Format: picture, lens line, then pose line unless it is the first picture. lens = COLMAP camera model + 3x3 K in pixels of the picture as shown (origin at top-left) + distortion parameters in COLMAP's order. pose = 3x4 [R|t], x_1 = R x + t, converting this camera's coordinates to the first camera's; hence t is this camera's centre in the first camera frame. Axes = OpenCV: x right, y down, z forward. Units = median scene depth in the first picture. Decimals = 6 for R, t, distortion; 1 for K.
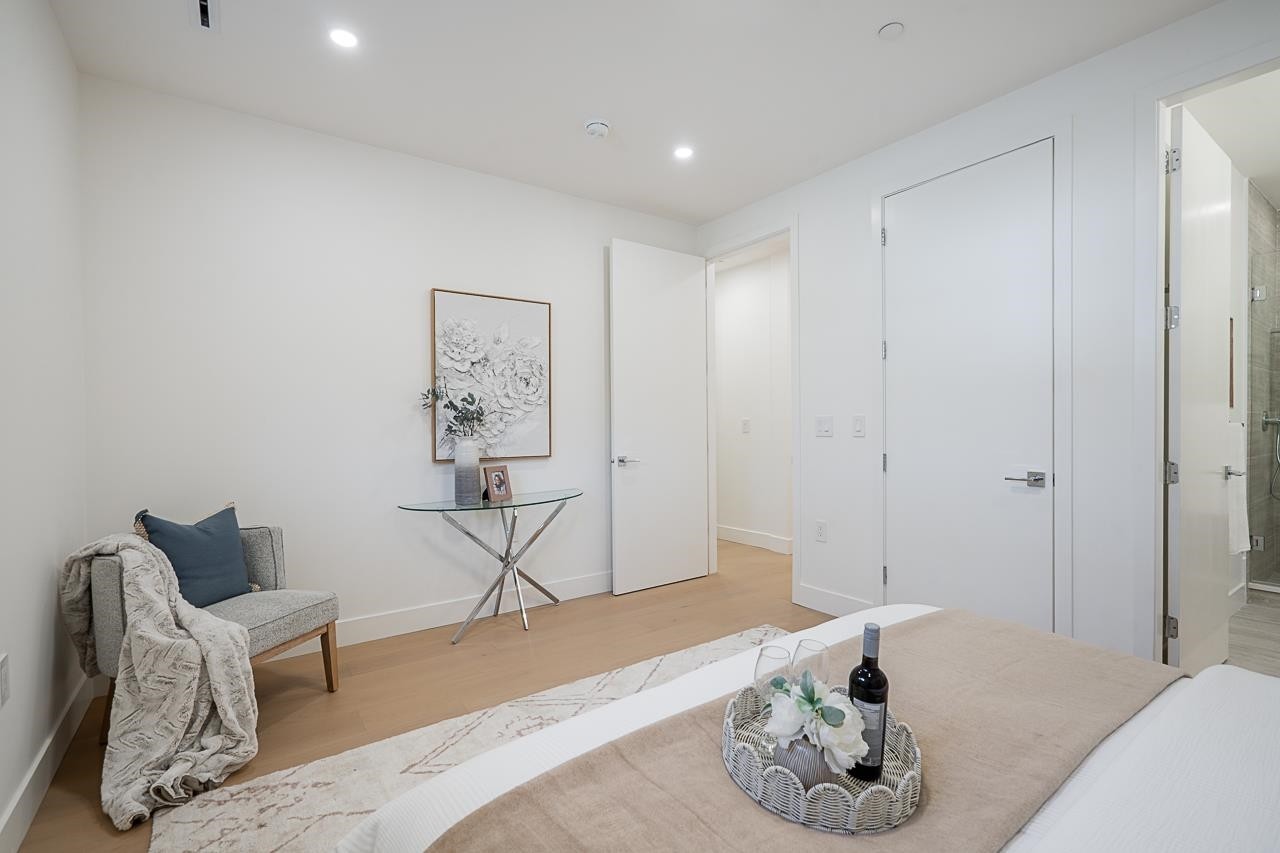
lens RADIAL K [[573.6, 0, 636.9], [0, 573.6, 424.6], [0, 0, 1]] dist [-0.001014, 0.000145]
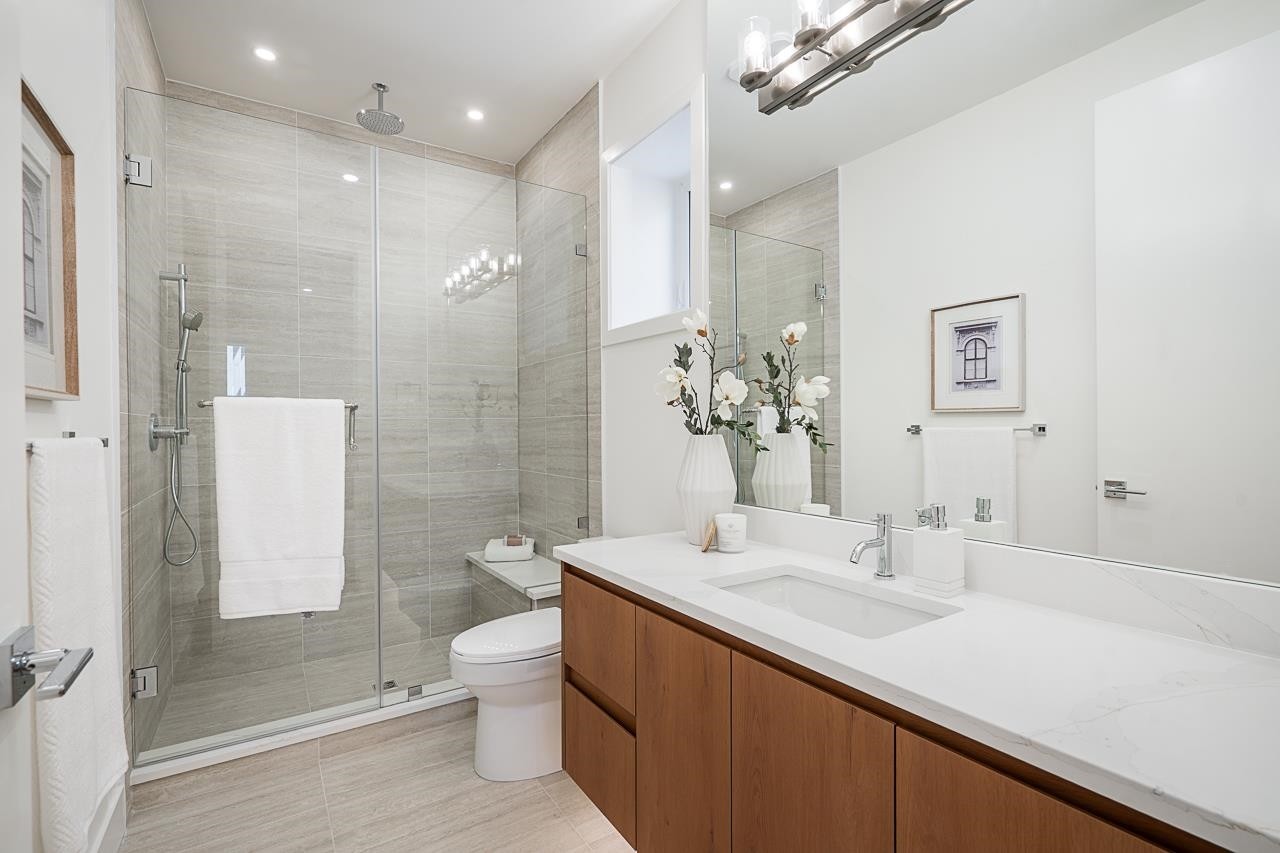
lens RADIAL K [[592.6, 0, 634.6], [0, 592.6, 442.1], [0, 0, 1]] dist [-0.002138, 0.000598]
pose [[0.056570, -0.015501, 0.998278, 0.595626], [0.004259, 0.999874, 0.015284, -0.003543], [-0.998390, 0.003387, 0.056629, 0.543949]]
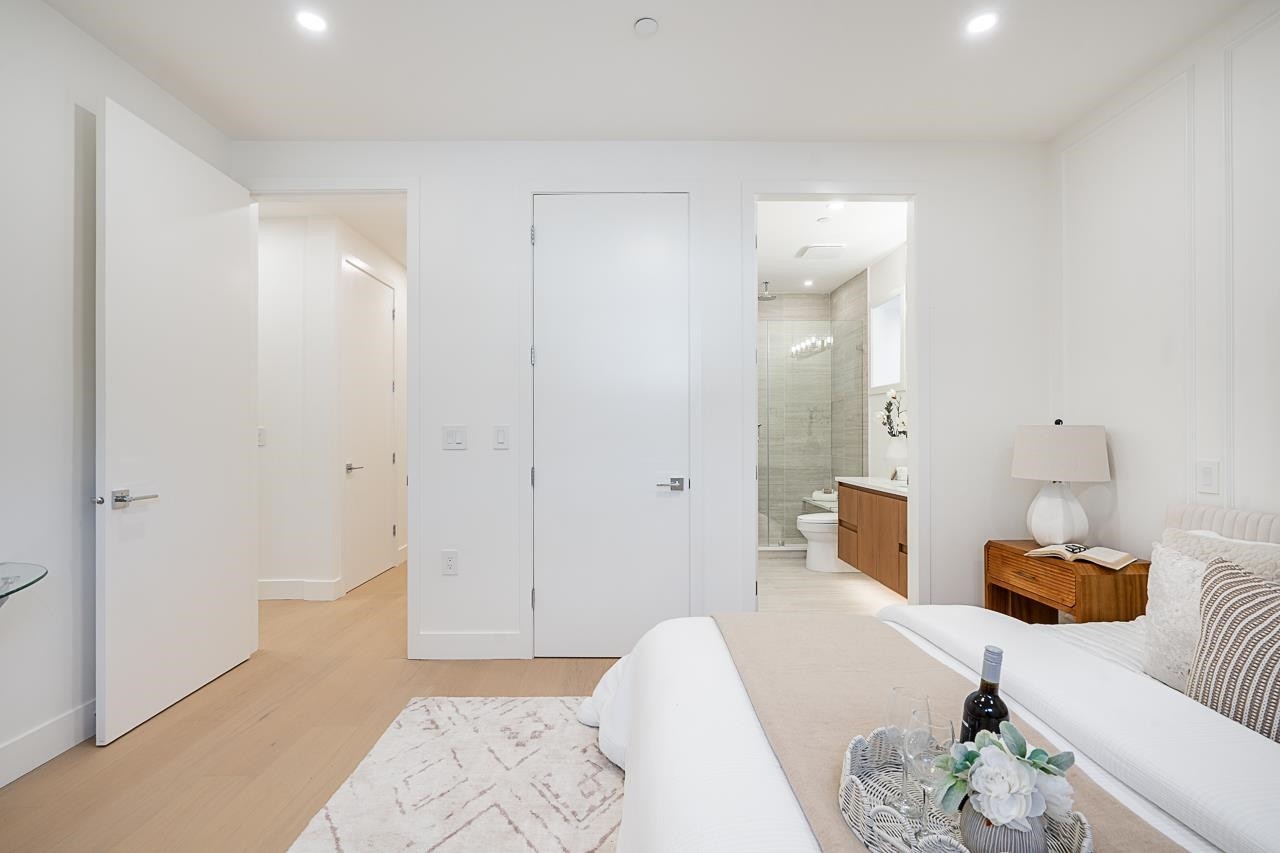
lens RADIAL K [[578.2, 0, 640.0], [0, 578.2, 426.5], [0, 0, 1]] dist [-0.014259, 0.000414]
pose [[0.568331, 0.017878, 0.822606, -0.205712], [-0.003444, 0.999807, -0.019349, 0.001835], [-0.822793, 0.008164, 0.568282, 0.275187]]
